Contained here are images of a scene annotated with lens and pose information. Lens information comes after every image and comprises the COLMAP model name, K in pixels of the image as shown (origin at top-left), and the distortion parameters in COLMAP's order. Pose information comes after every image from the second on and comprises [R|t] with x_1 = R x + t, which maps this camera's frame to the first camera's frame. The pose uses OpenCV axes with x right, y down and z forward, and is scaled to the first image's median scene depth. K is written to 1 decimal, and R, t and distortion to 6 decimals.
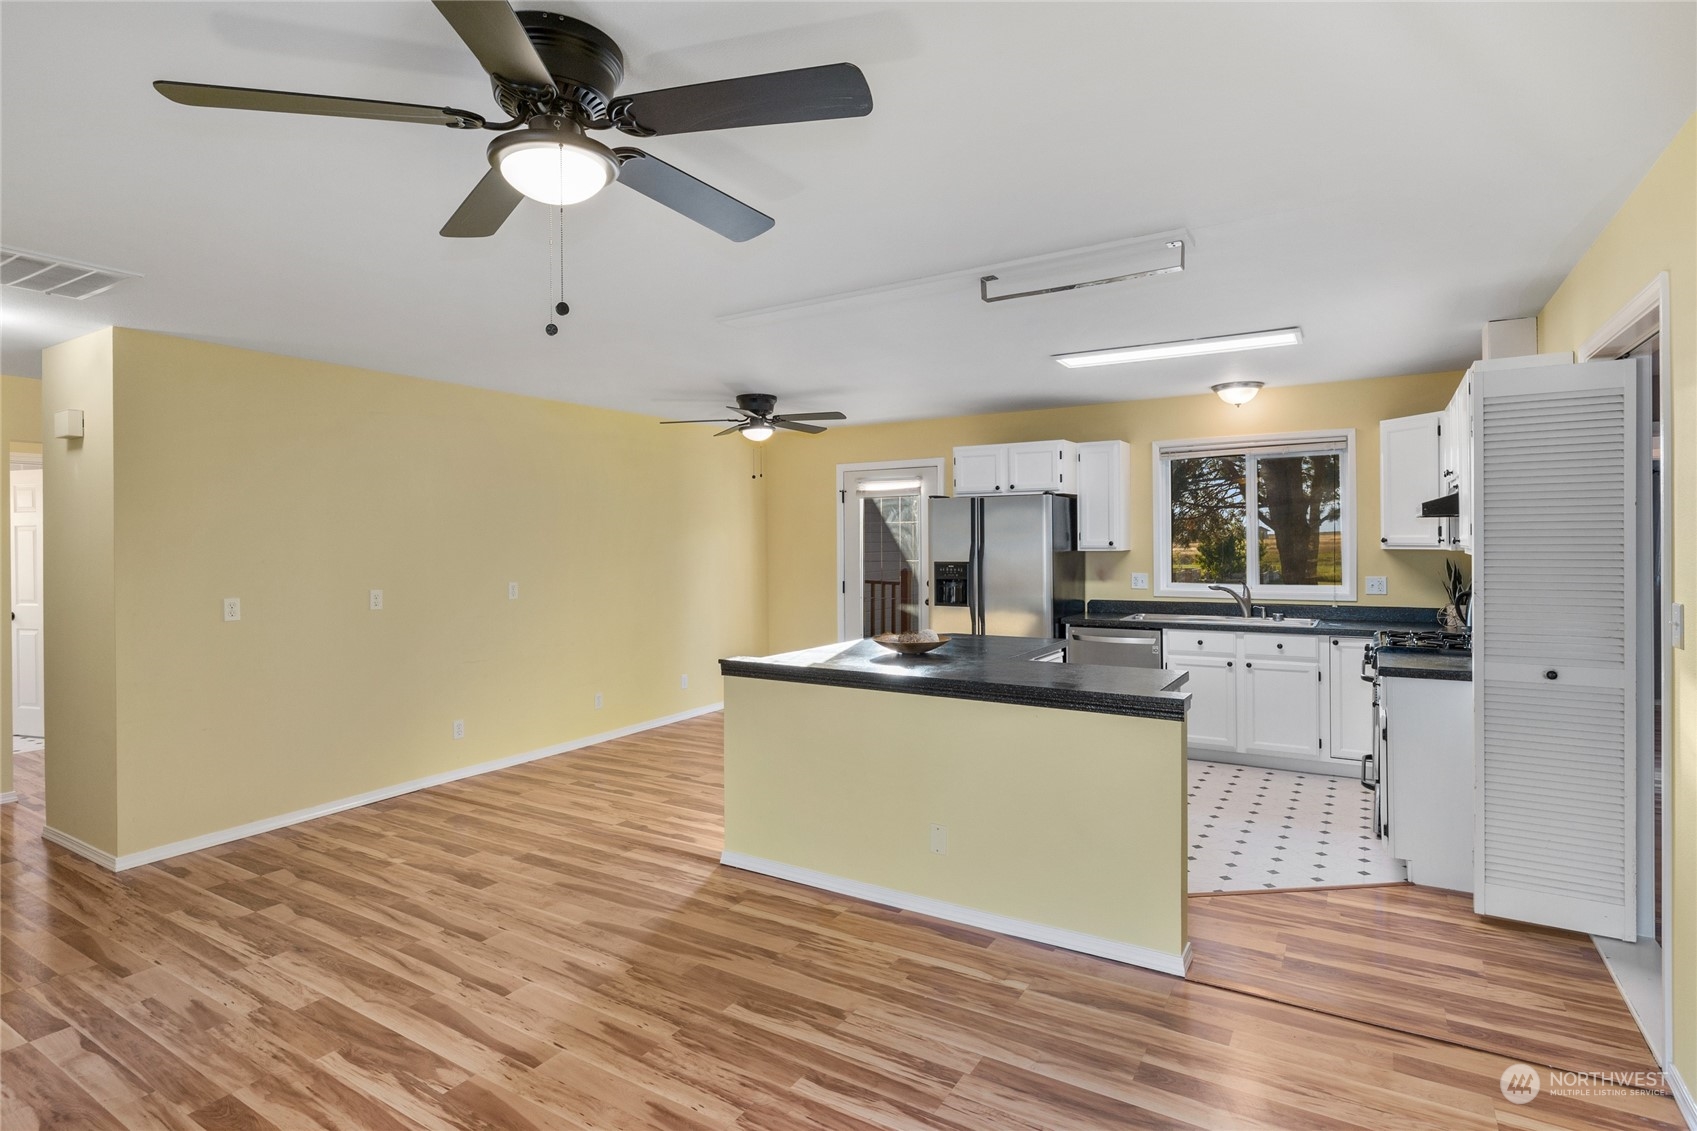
lens RADIAL K [[859.8, 0, 856.1], [0, 859.8, 545.5], [0, 0, 1]] dist [-0.005558, 0.002351]
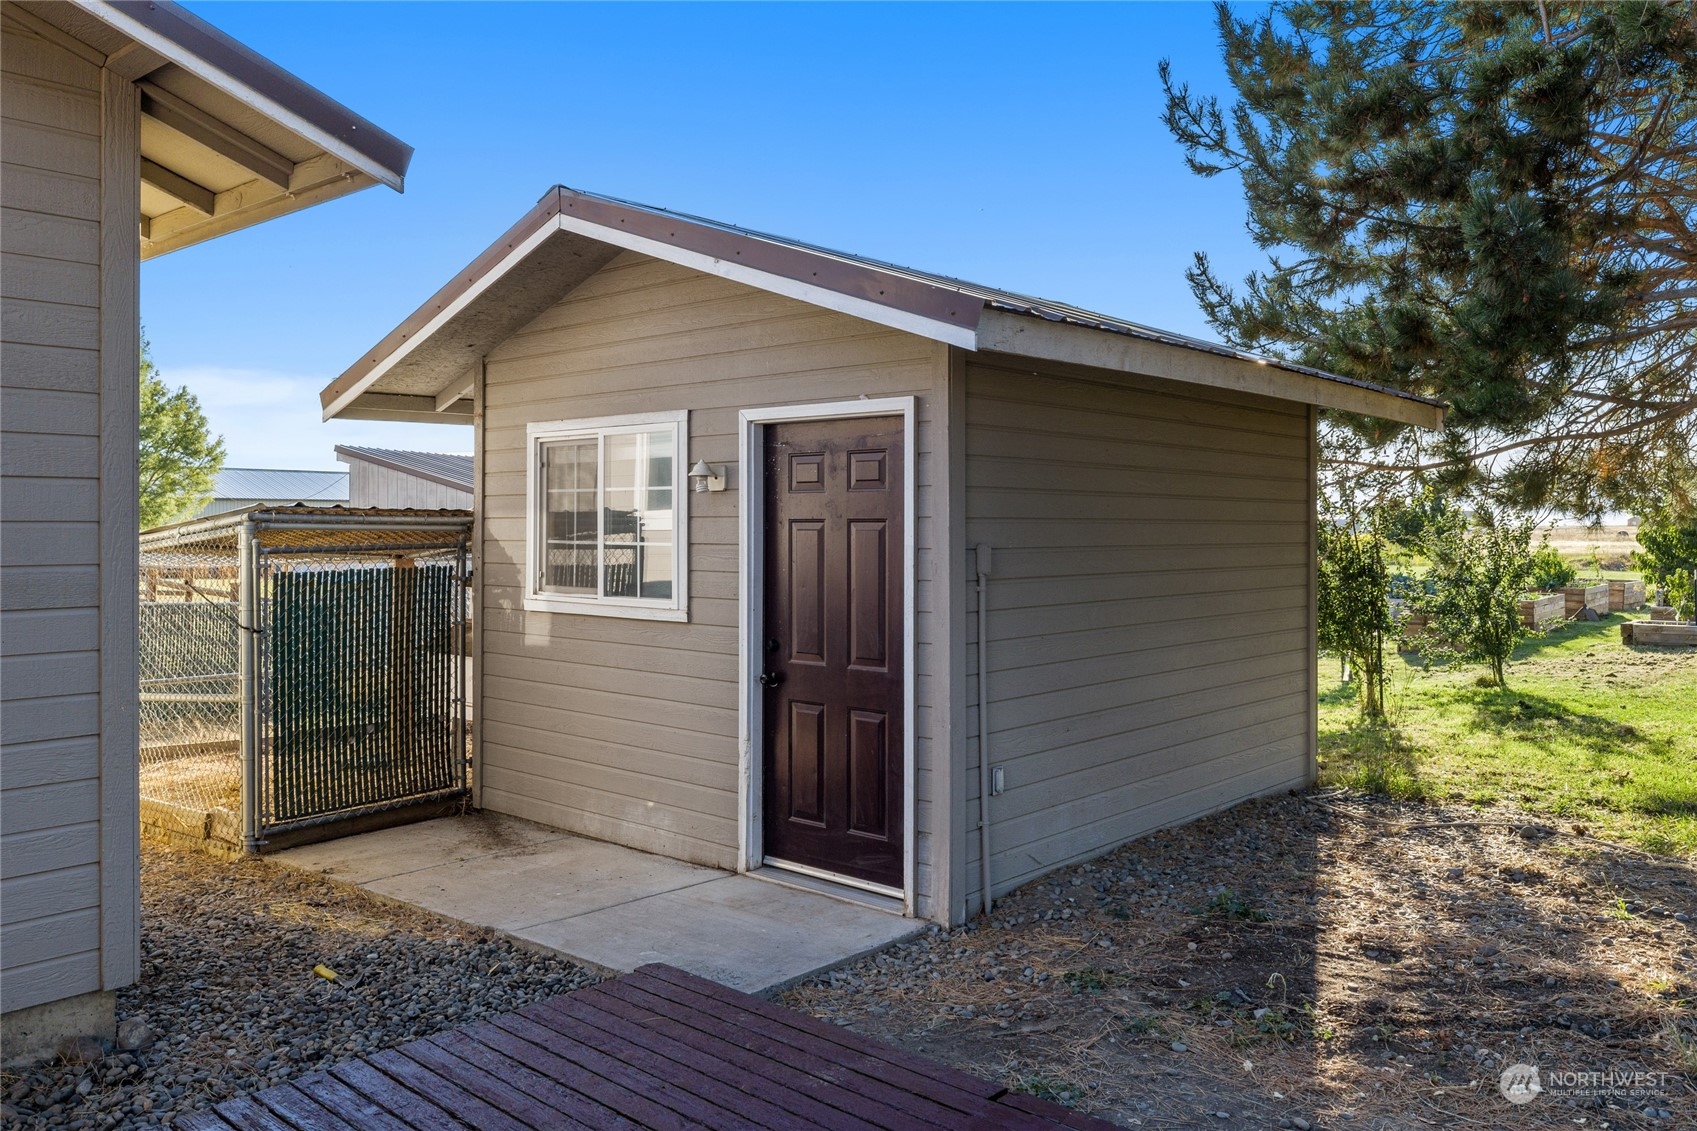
lens RADIAL K [[1284.3, 0, 835.2], [0, 1284.3, 534.4], [0, 0, 1]] dist [-0.003904, 0.005836]
pose [[0.982488, 0.020723, -0.185172, 0.787925], [-0.019594, 0.999777, 0.007930, 0.037946], [0.185295, -0.004163, 0.982674, 1.879118]]
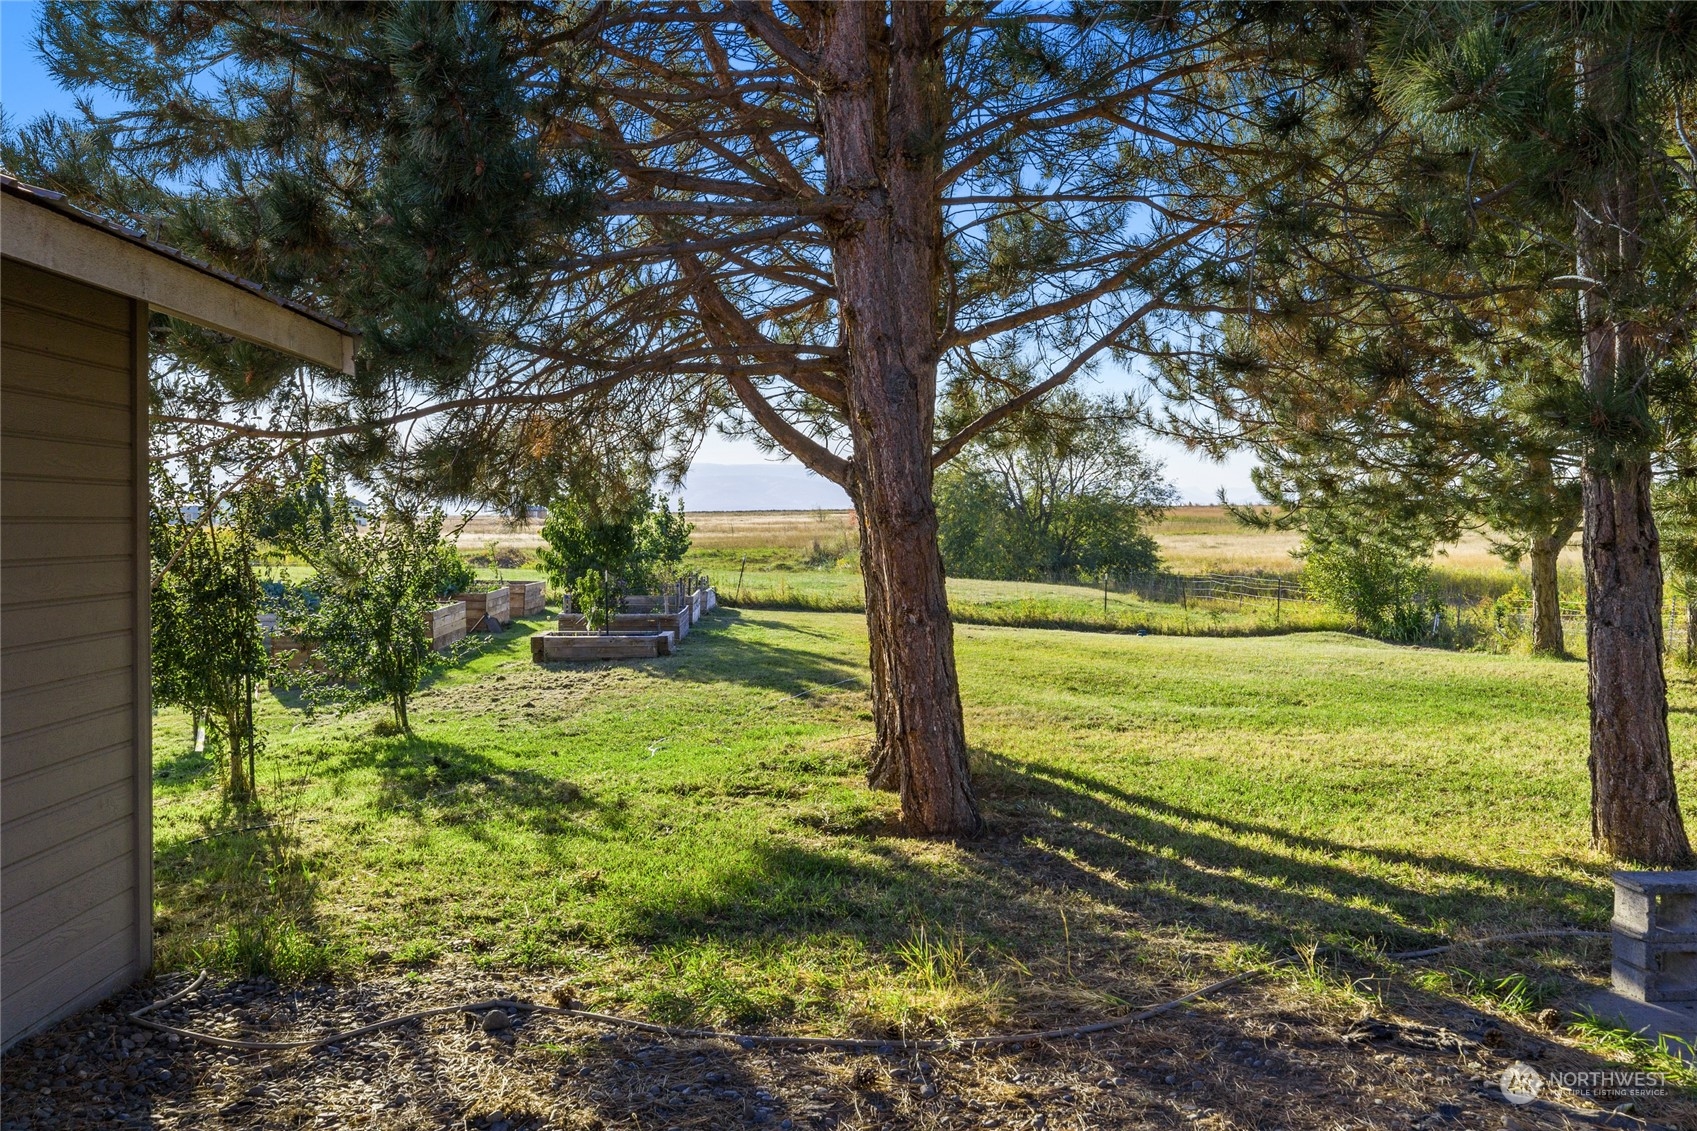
lens RADIAL K [[1632.8, 0, 844.5], [0, 1632.8, 552.7], [0, 0, 1]] dist [-0.004479, 0.000000]
pose [[0.841813, 0.011578, 0.539645, 0.874385], [-0.019653, 0.999764, 0.009208, 0.027068], [-0.539411, -0.018357, 0.841842, 2.330584]]
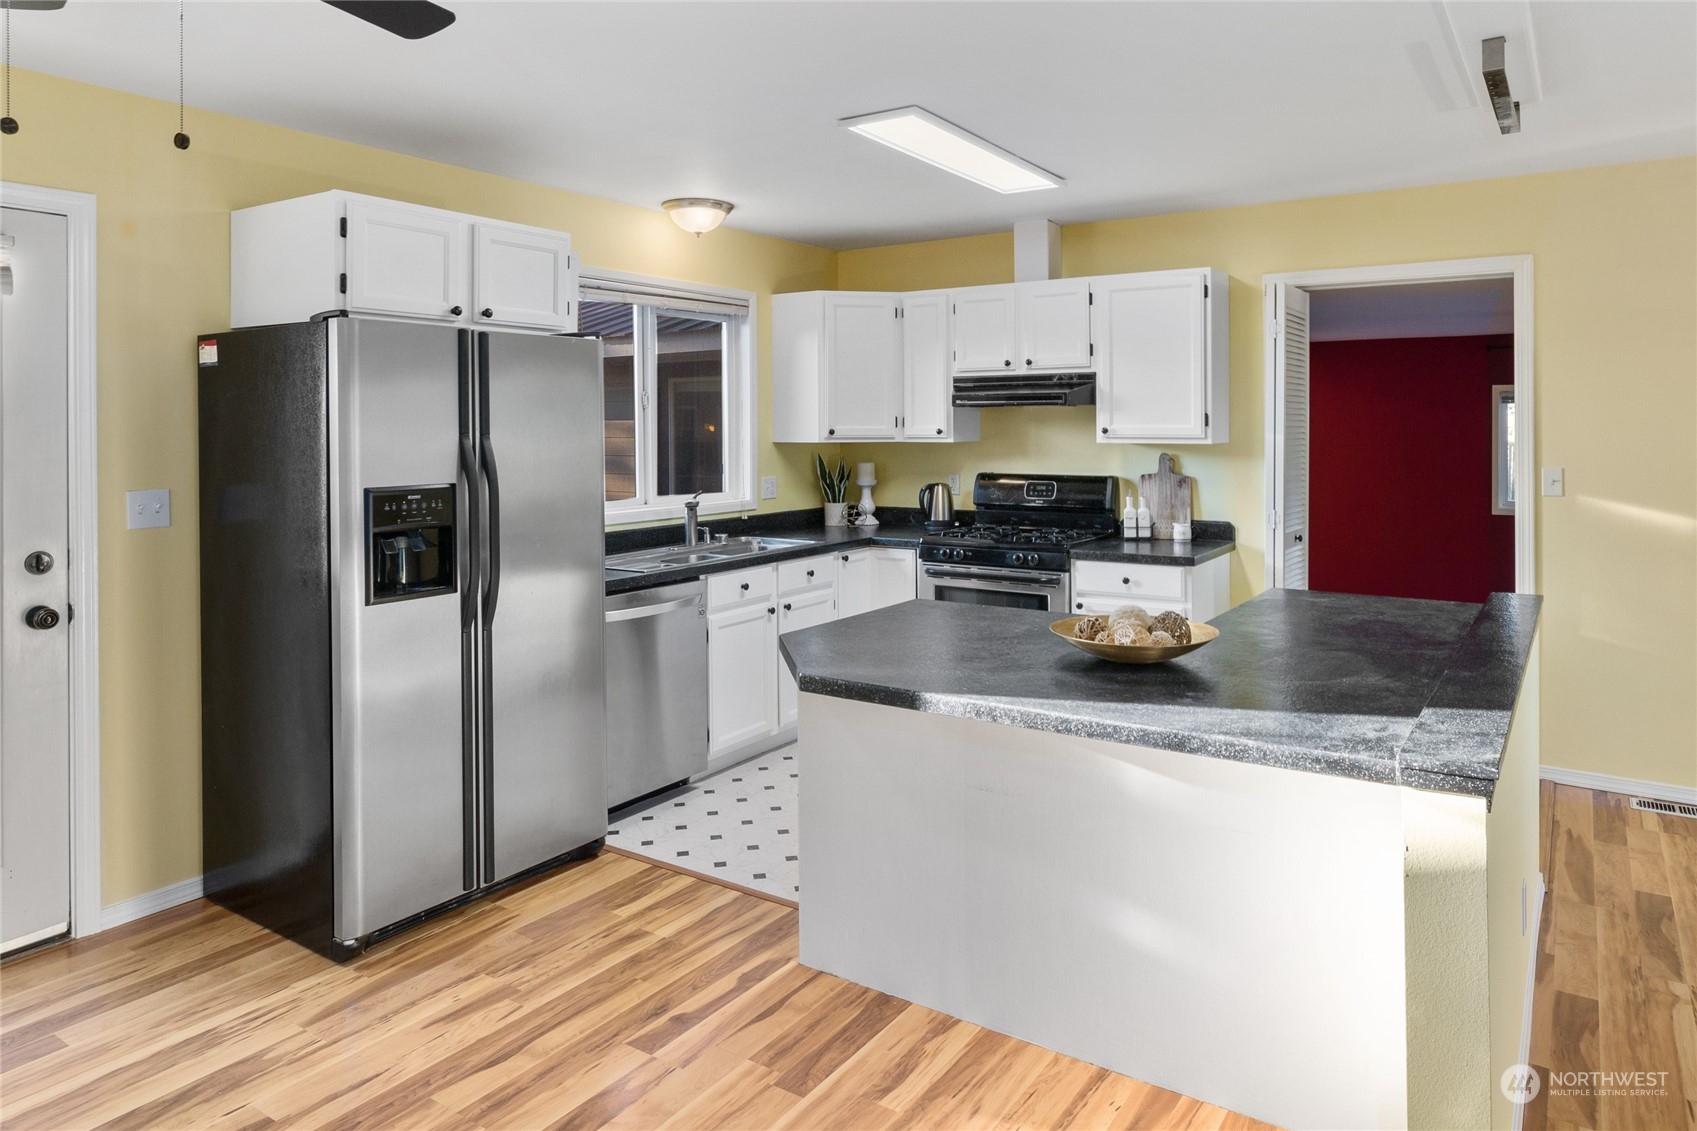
lens RADIAL K [[1067.1, 0, 884.9], [0, 1067.1, 428.9], [0, 0, 1]] dist [-0.005115, -0.000466]
pose [[0.029530, 0.005455, 0.999549, -0.437736], [0.010970, 0.999923, -0.005781, -0.002459], [-0.999504, 0.011136, 0.029468, 0.914529]]
